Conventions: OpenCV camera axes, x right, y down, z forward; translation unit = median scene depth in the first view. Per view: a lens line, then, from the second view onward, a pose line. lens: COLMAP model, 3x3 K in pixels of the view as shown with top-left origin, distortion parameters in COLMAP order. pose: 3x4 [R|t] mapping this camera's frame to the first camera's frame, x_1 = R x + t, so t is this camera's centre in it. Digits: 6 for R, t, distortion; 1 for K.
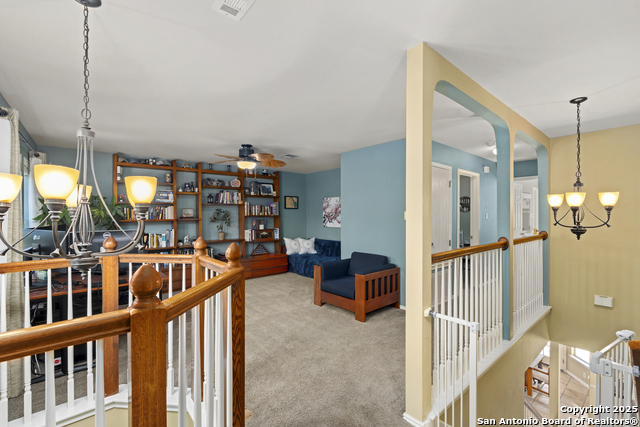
lens RADIAL K [[290.7, 0, 320.1], [0, 290.7, 213.8], [0, 0, 1]] dist [-0.001561, 0.000185]
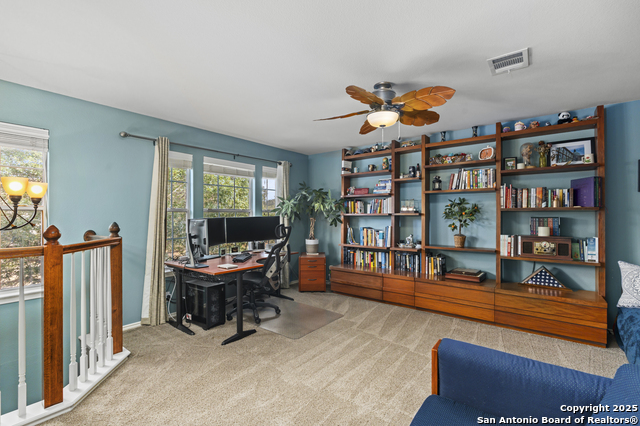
lens RADIAL K [[290.7, 0, 320.4], [0, 290.7, 214.5], [0, 0, 1]] dist [-0.001561, 0.000185]
pose [[0.201225, 0.002551, -0.979542, 0.215609], [-0.001214, 0.999996, 0.002354, 0.016342], [0.979544, 0.000715, 0.201227, 0.557786]]
